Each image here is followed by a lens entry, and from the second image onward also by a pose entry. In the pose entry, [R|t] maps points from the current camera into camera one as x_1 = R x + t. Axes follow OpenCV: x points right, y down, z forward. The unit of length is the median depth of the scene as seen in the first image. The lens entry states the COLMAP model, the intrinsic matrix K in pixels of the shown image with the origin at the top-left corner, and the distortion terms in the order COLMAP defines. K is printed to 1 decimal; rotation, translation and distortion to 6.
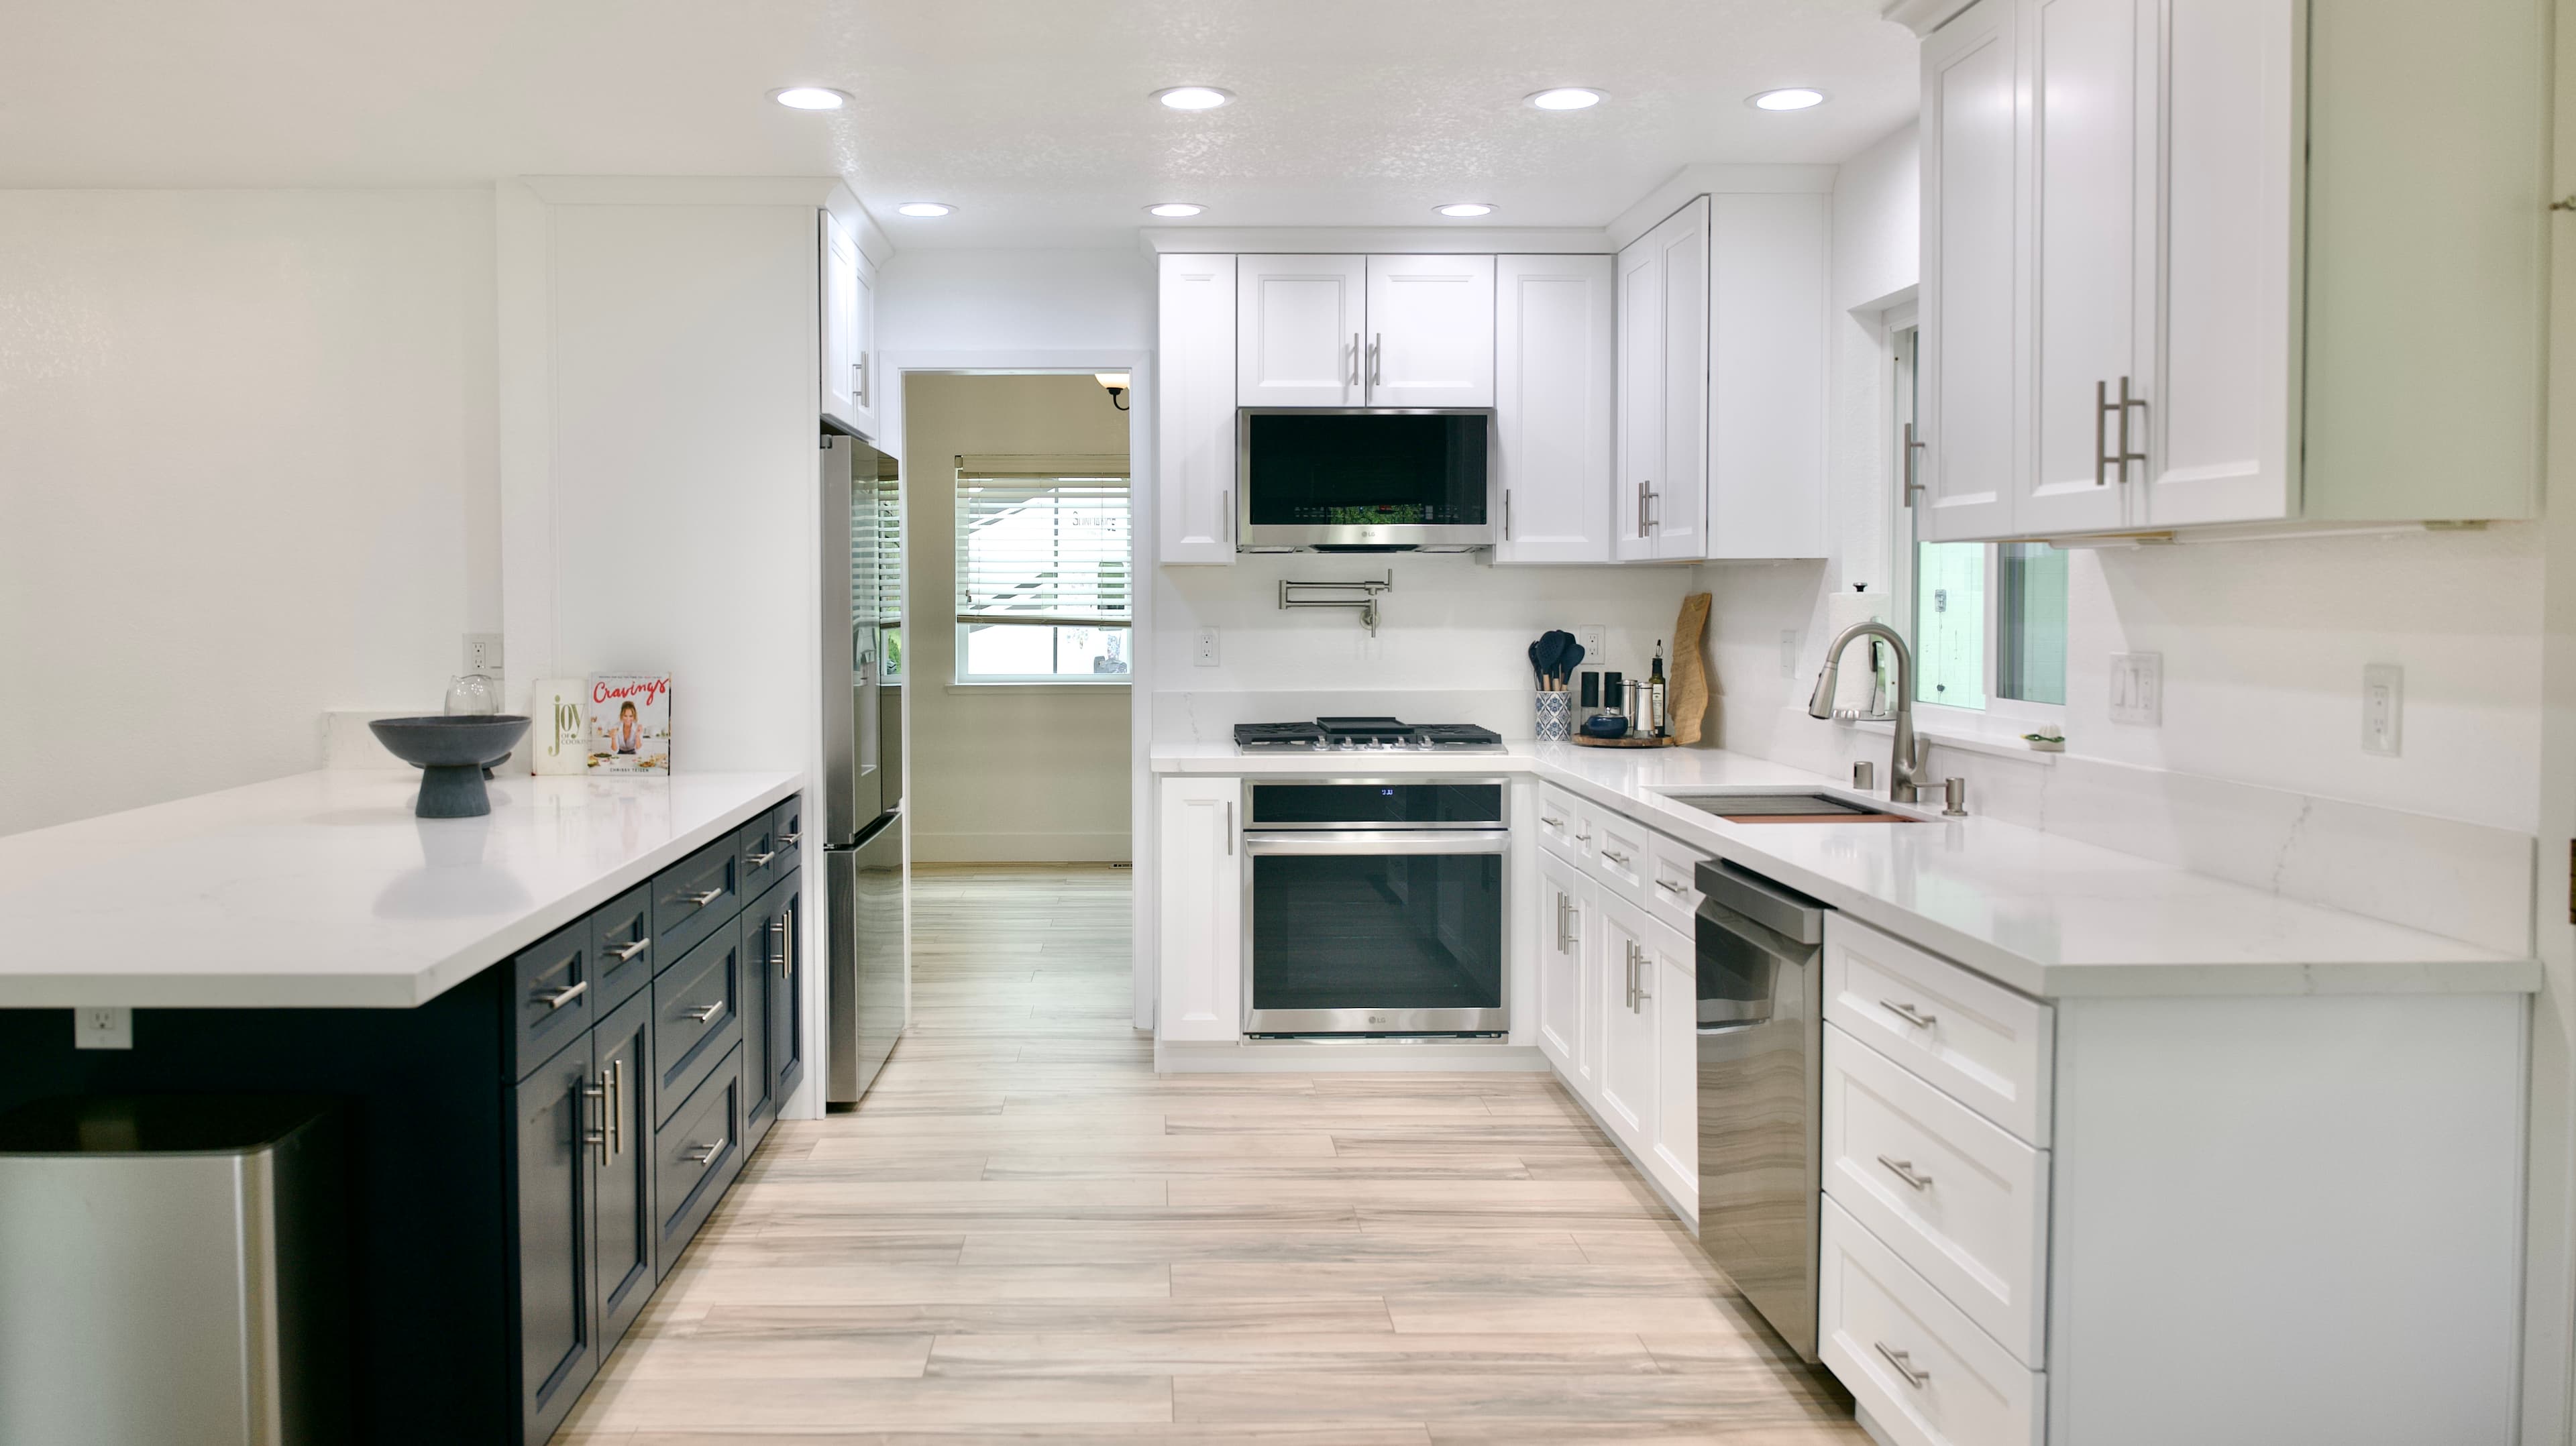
lens RADIAL K [[1897.0, 0, 1160.1], [0, 1897.0, 675.7], [0, 0, 1]] dist [-0.001784, -0.023277]
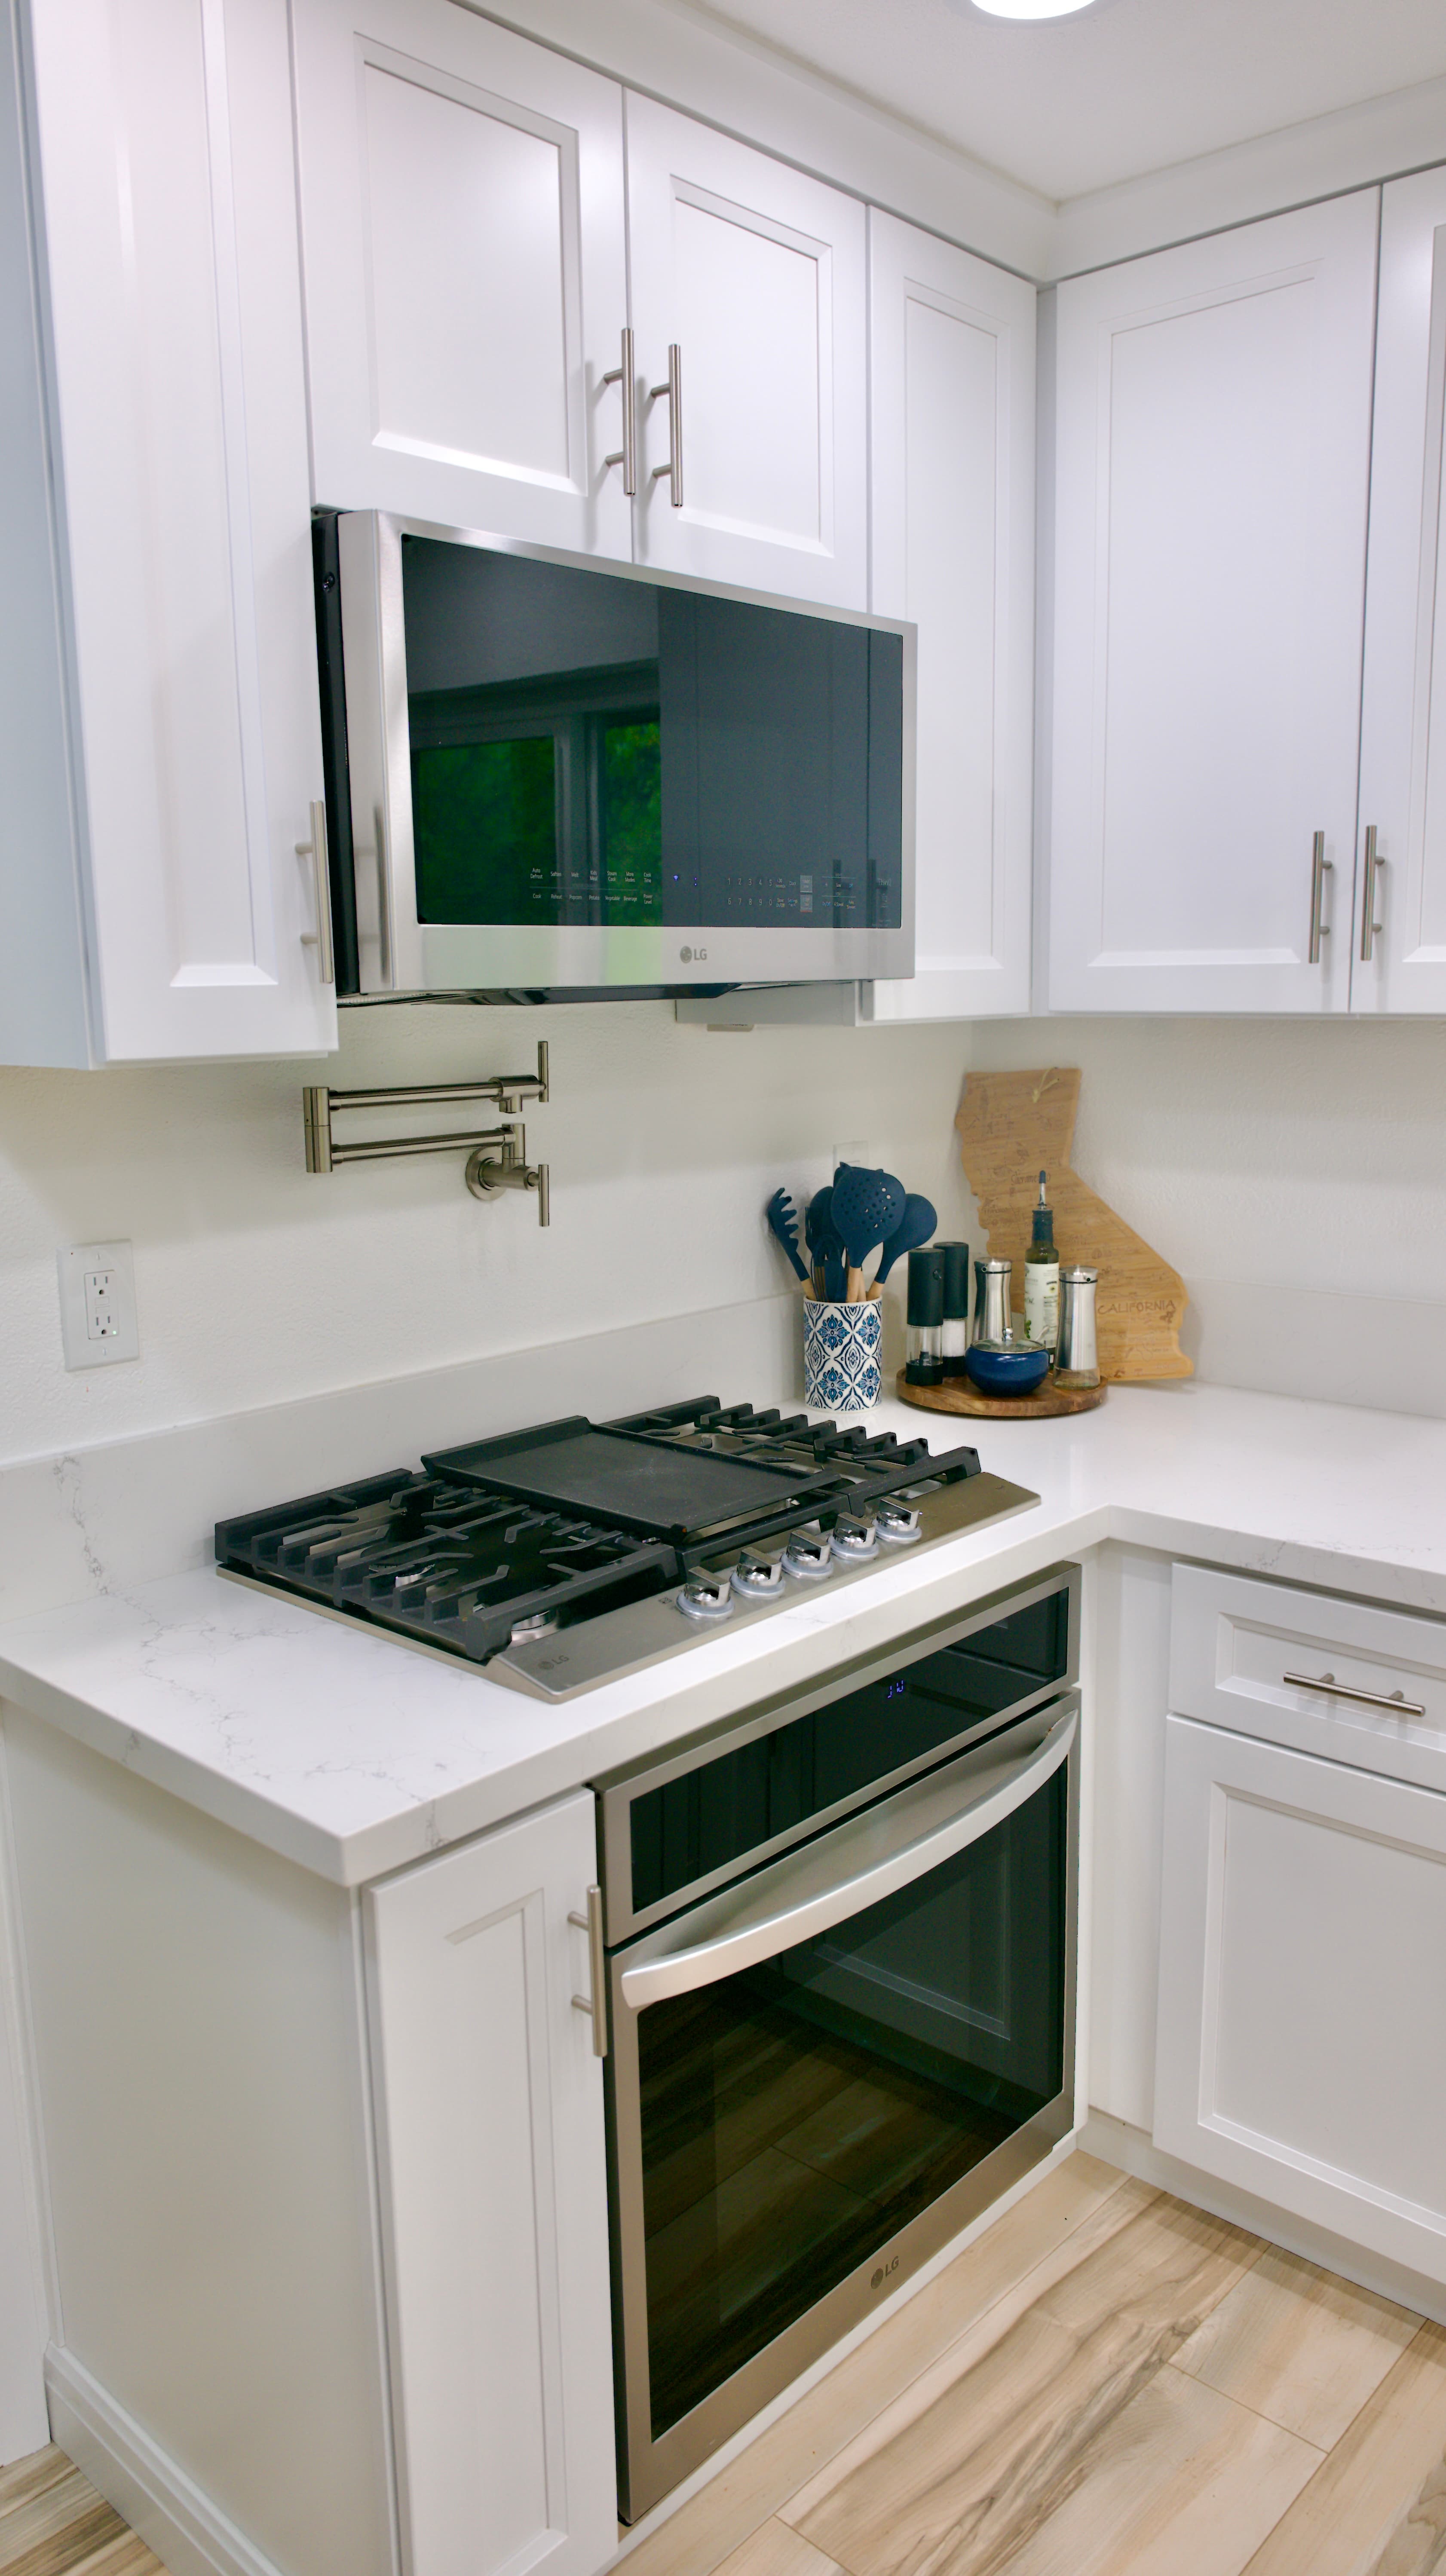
lens RADIAL K [[1797.9, 0, 737.9], [0, 1797.9, 1287.8], [0, 0, 1]] dist [0.002723, -0.007674]
pose [[0.686584, -0.135975, 0.714222, -0.148048], [0.048194, 0.988707, 0.141903, -0.069932], [-0.725451, -0.063007, 0.685383, 0.884038]]
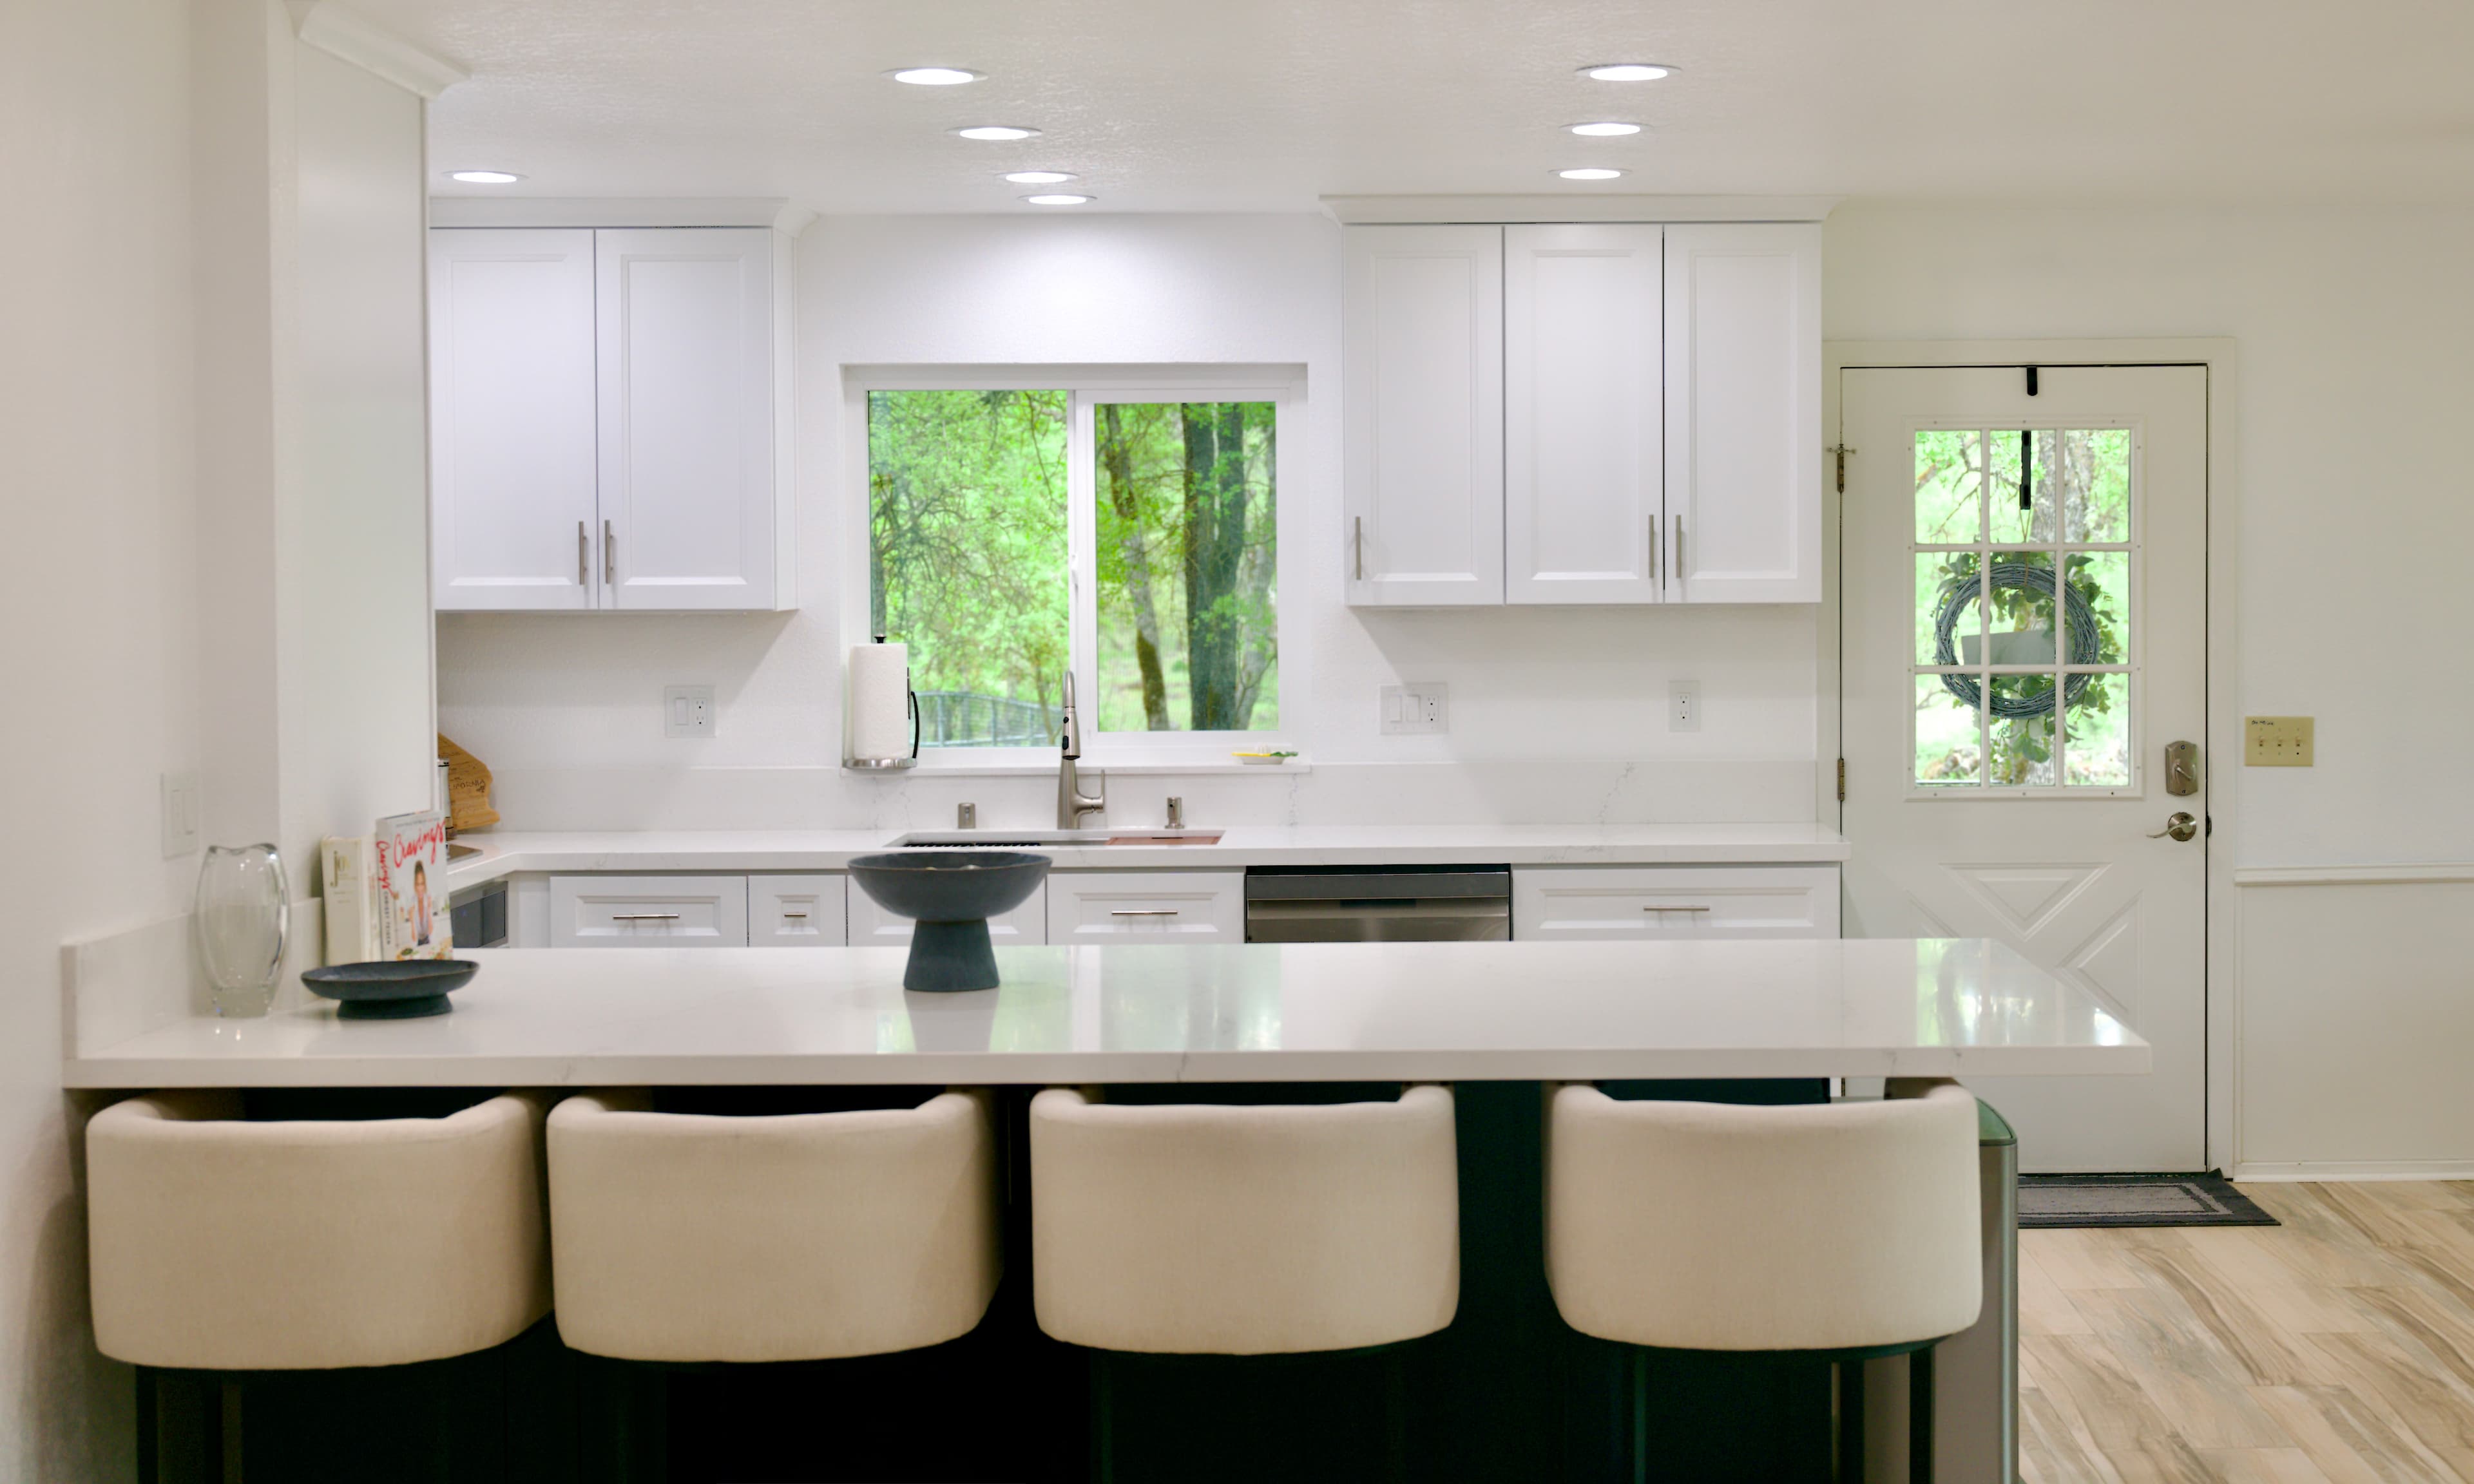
lens RADIAL K [[3157.1, 0, 1298.2], [0, 3157.1, 719.9], [0, 0, 1]] dist [-0.019747, 0.000000]
pose [[0.041894, -0.041862, 0.998245, -1.274189], [0.050141, 0.997951, 0.039745, -0.056900], [-0.997863, 0.048388, 0.043907, 0.669670]]
